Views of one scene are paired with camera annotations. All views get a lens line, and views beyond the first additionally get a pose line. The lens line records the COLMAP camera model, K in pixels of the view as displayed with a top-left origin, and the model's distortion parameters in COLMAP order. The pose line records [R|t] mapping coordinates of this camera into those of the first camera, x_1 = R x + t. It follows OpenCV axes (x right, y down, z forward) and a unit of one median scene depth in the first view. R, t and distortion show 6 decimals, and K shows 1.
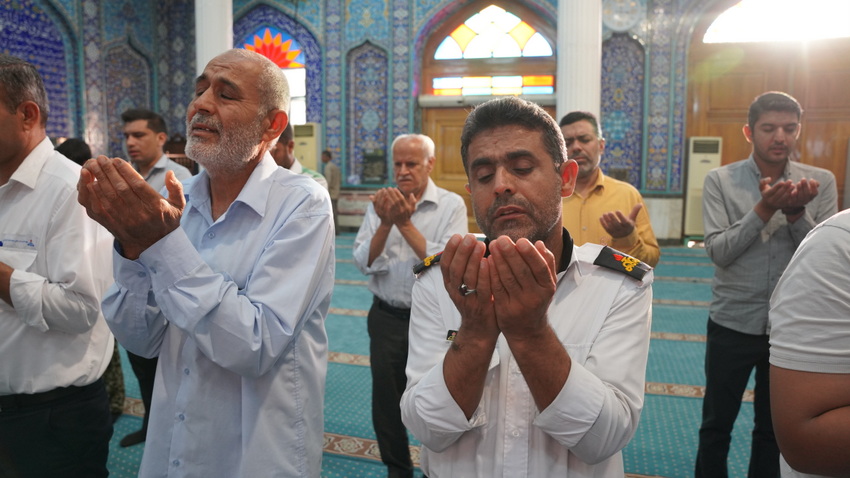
lens RADIAL K [[584.7, 0, 425.0], [0, 584.7, 239.0], [0, 0, 1]] dist [-0.178180, 0.136688]
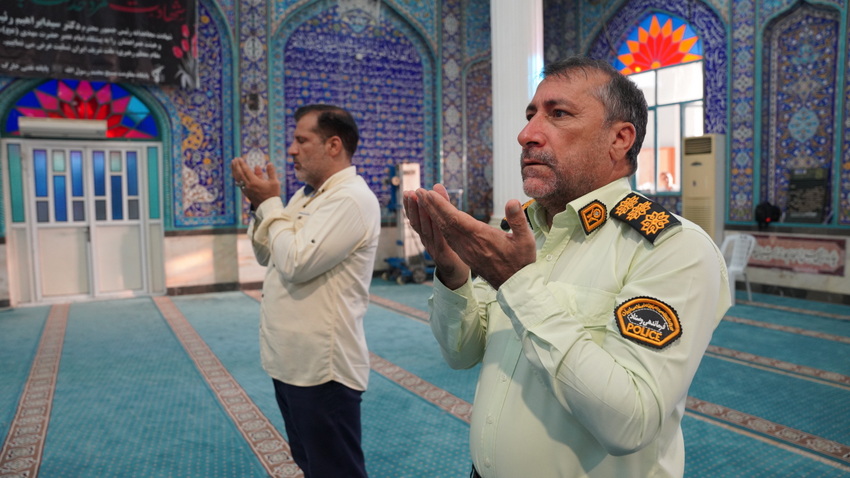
lens RADIAL K [[584.7, 0, 425.0], [0, 584.7, 239.0], [0, 0, 1]] dist [-0.178180, 0.136688]
pose [[0.732255, 0.036871, -0.680032, 0.021938], [-0.073479, 0.996982, -0.025066, -0.030547], [0.677055, 0.068323, 0.732754, 0.273158]]
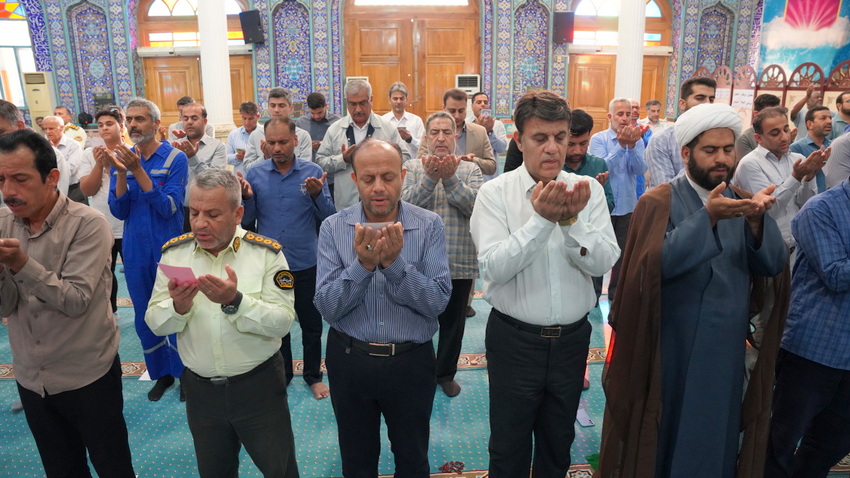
lens RADIAL K [[584.7, 0, 425.0], [0, 584.7, 239.0], [0, 0, 1]] dist [-0.178180, 0.136688]
pose [[0.937025, -0.098344, 0.335130, 0.127348], [0.052643, 0.988345, 0.142840, 0.016168], [-0.345271, -0.116203, 0.931281, -0.358233]]
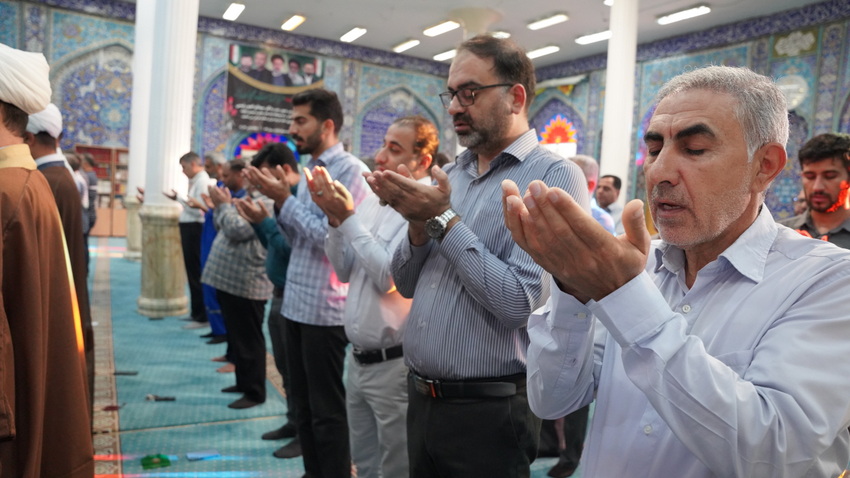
lens RADIAL K [[584.7, 0, 425.0], [0, 584.7, 239.0], [0, 0, 1]] dist [-0.178180, 0.136688]
pose [[0.722177, 0.088727, -0.685994, 0.537662], [-0.152629, 0.987735, -0.032926, 0.039998], [0.674659, 0.128481, 0.726862, -0.261679]]
